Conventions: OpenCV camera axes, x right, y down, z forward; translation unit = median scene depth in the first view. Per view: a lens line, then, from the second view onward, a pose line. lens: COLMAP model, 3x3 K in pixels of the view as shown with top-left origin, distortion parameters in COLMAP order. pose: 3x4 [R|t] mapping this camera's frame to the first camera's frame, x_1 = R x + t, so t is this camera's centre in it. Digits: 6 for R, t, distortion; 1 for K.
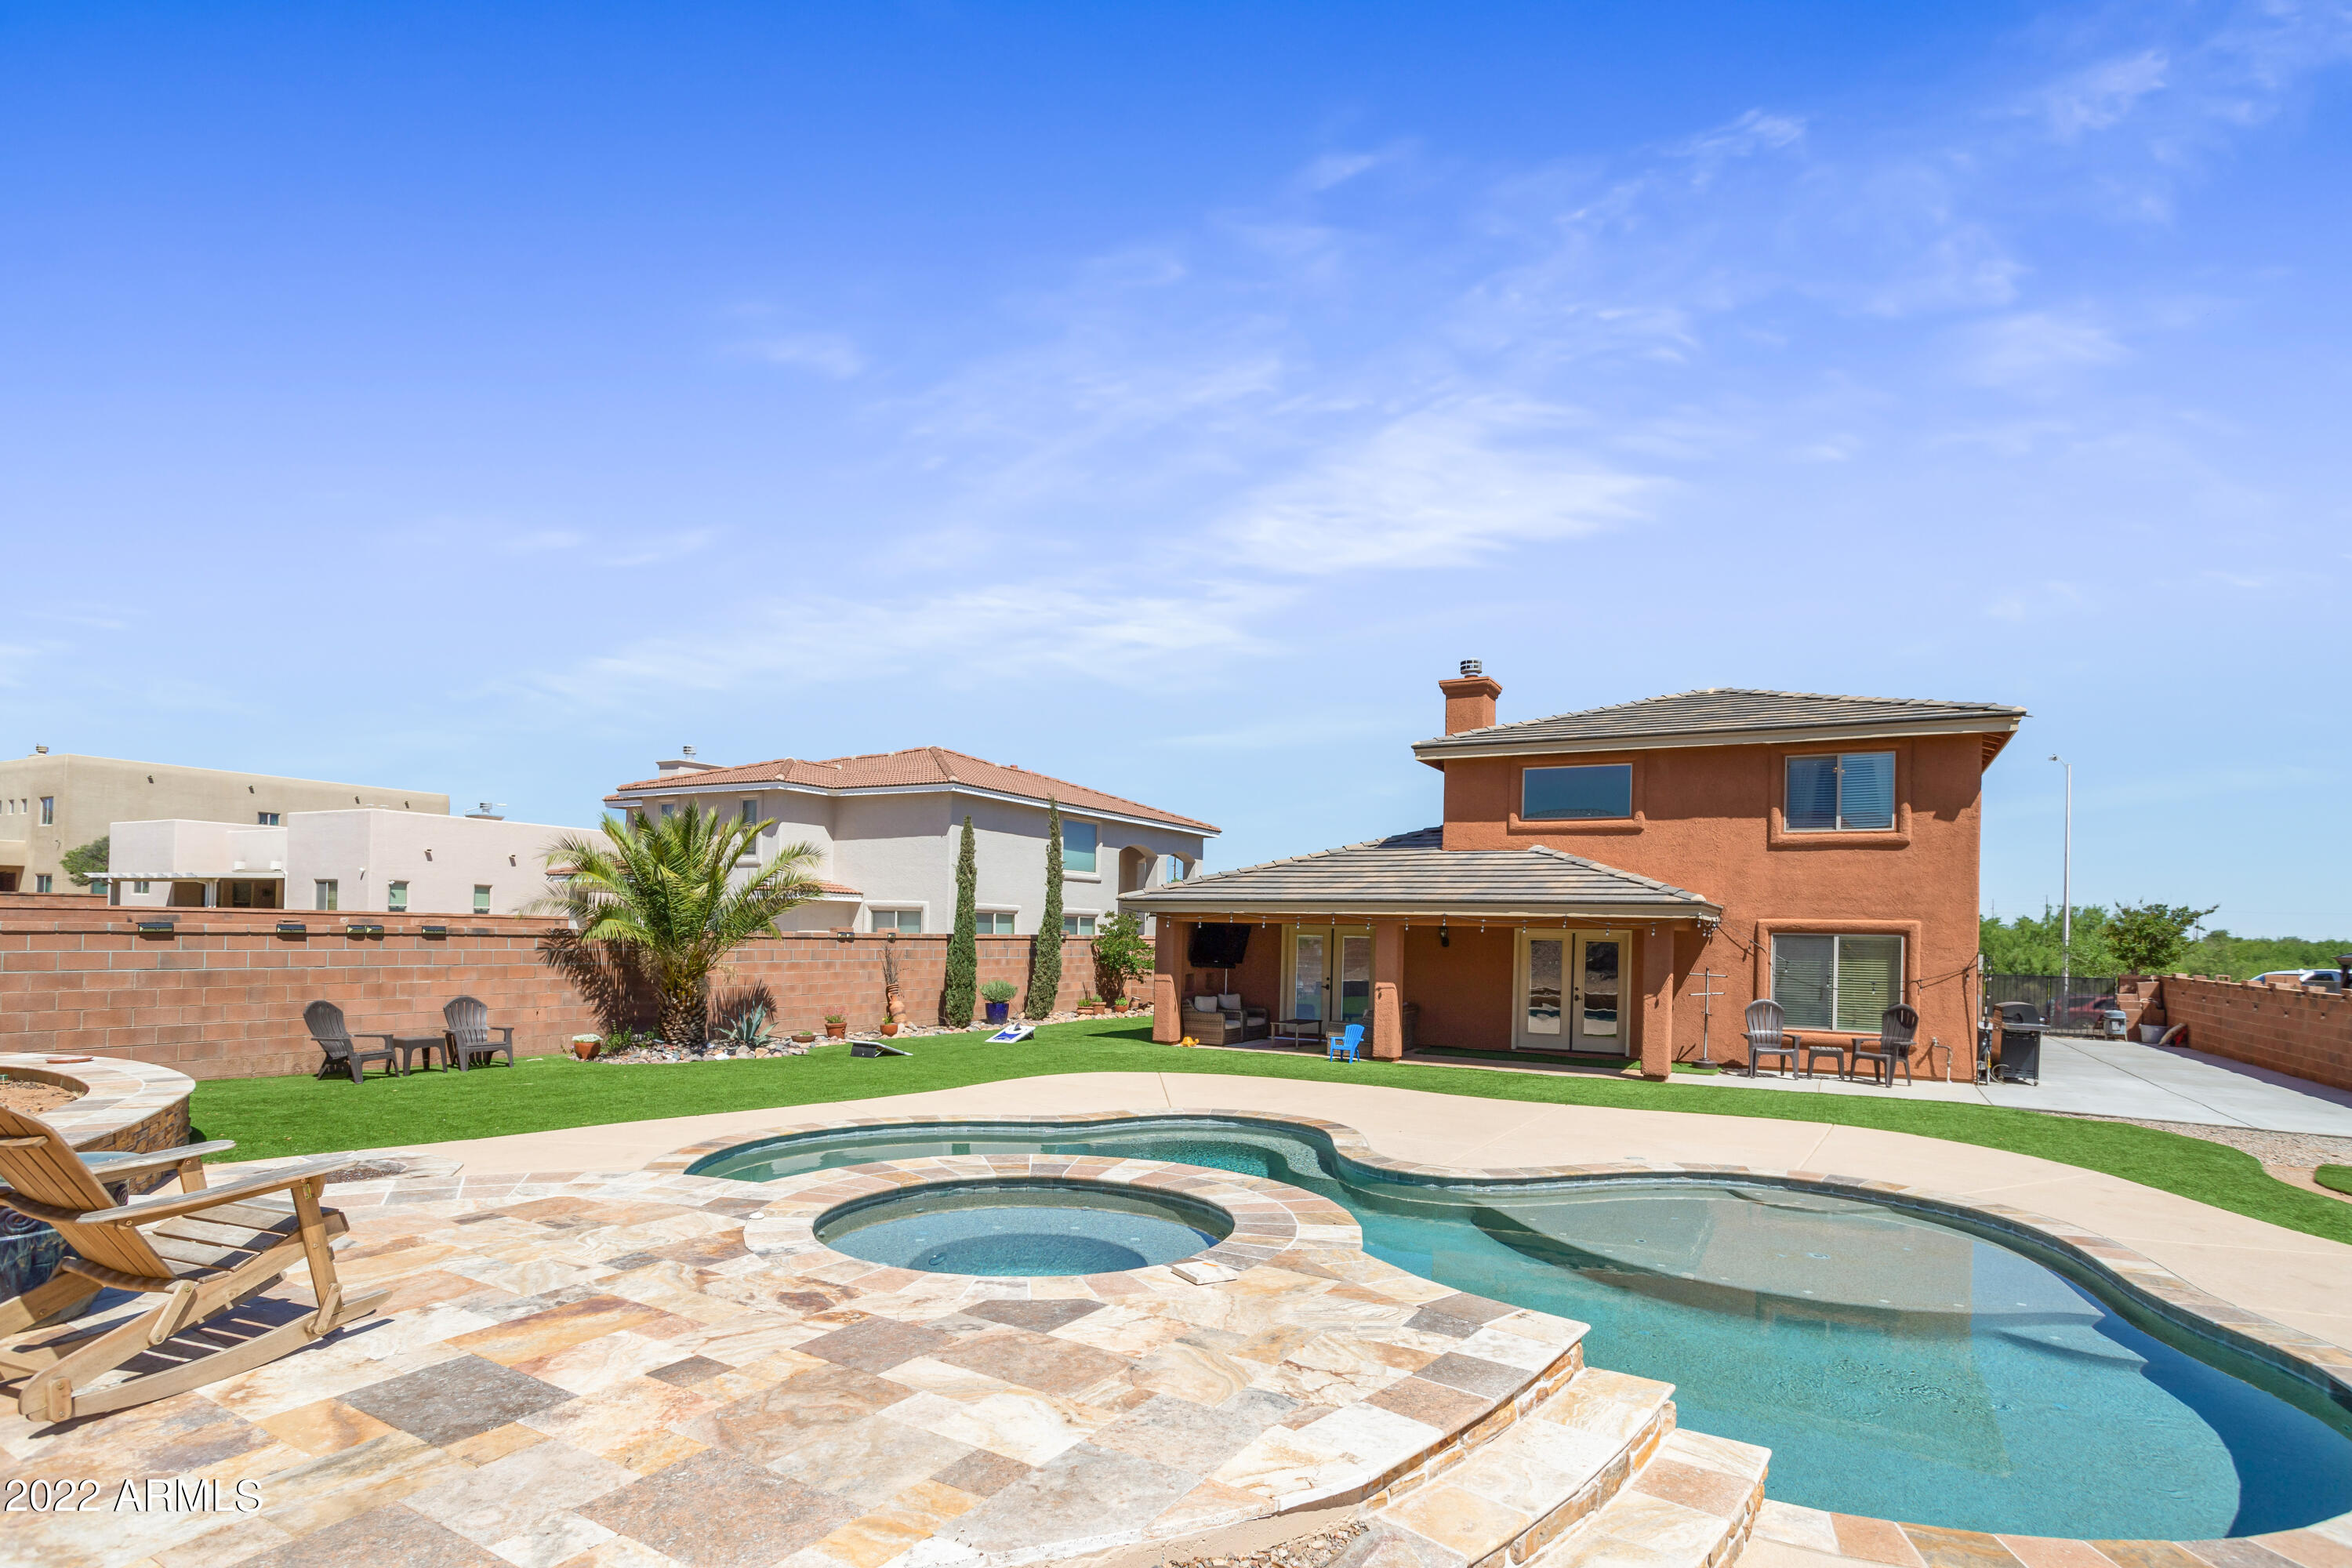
lens RADIAL K [[1163.8, 0, 1149.1], [0, 1163.8, 937.8], [0, 0, 1]] dist [-0.011752, 0.007830]
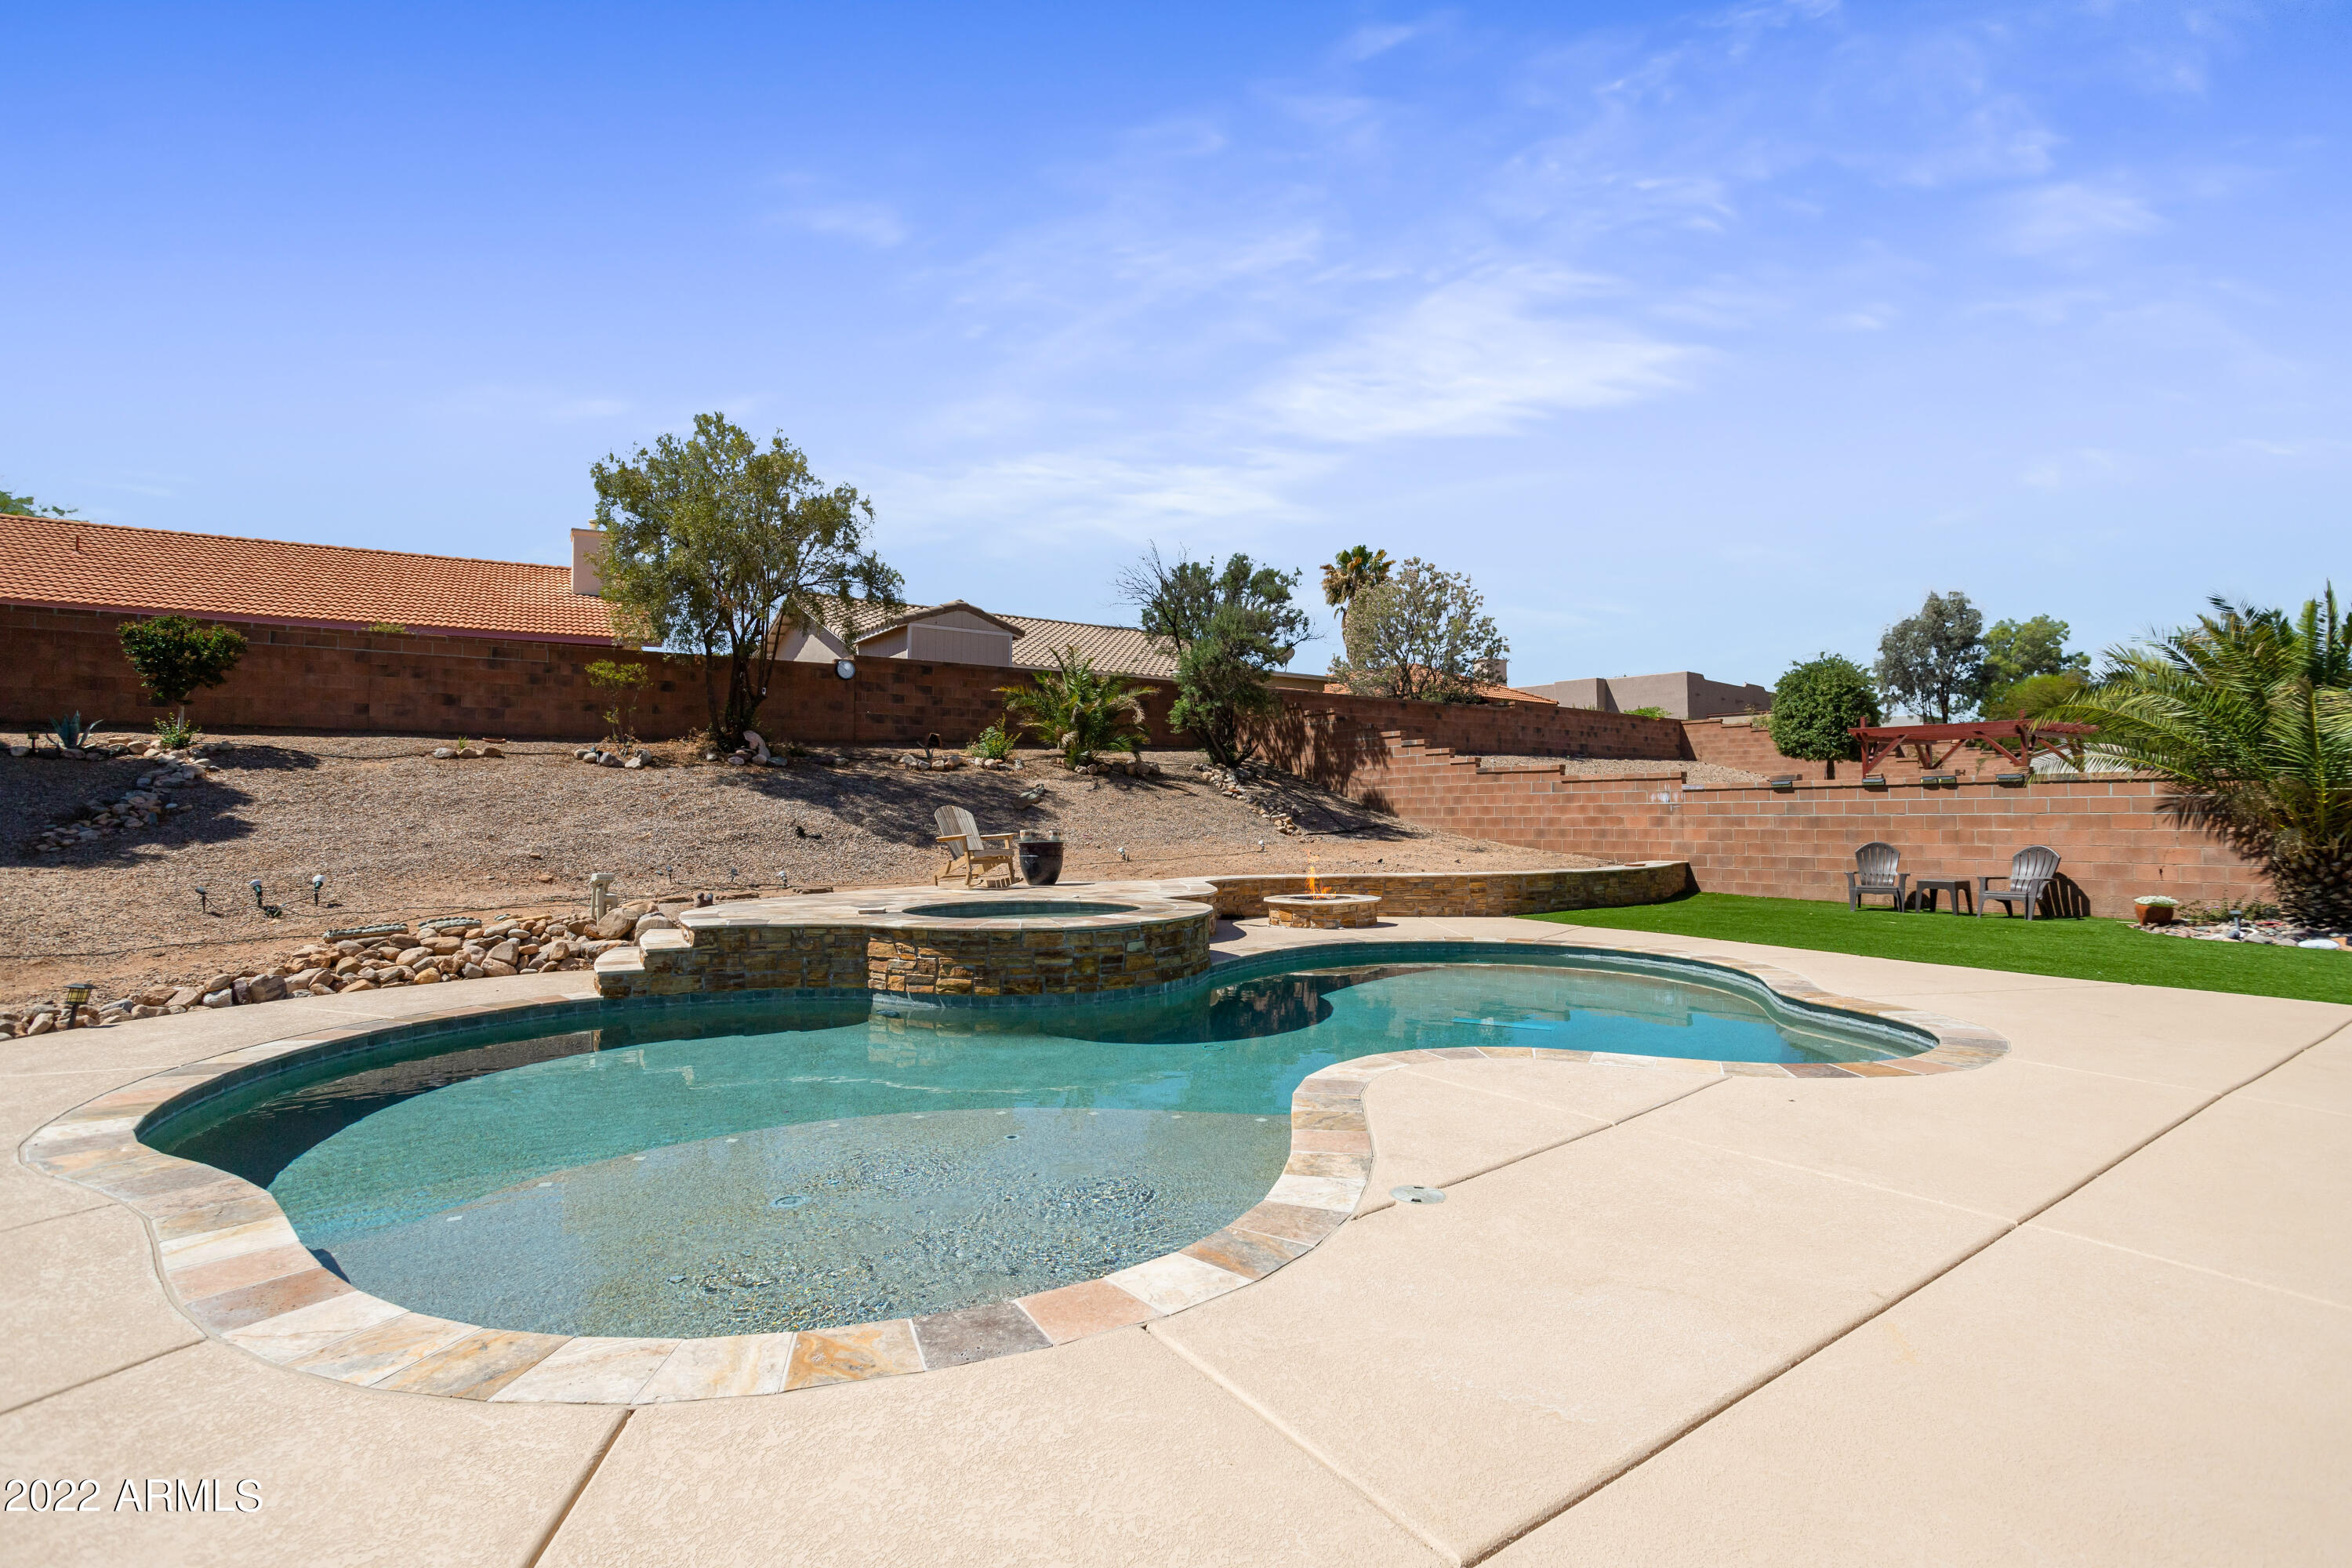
lens RADIAL K [[1163.8, 0, 1185.1], [0, 1163.8, 767.1], [0, 0, 1]] dist [-0.011752, 0.007830]
pose [[-0.409734, -0.062633, -0.910052, 0.629548], [-0.009166, 0.997872, -0.064551, 0.060135], [0.912159, -0.018107, -0.409437, 0.836000]]
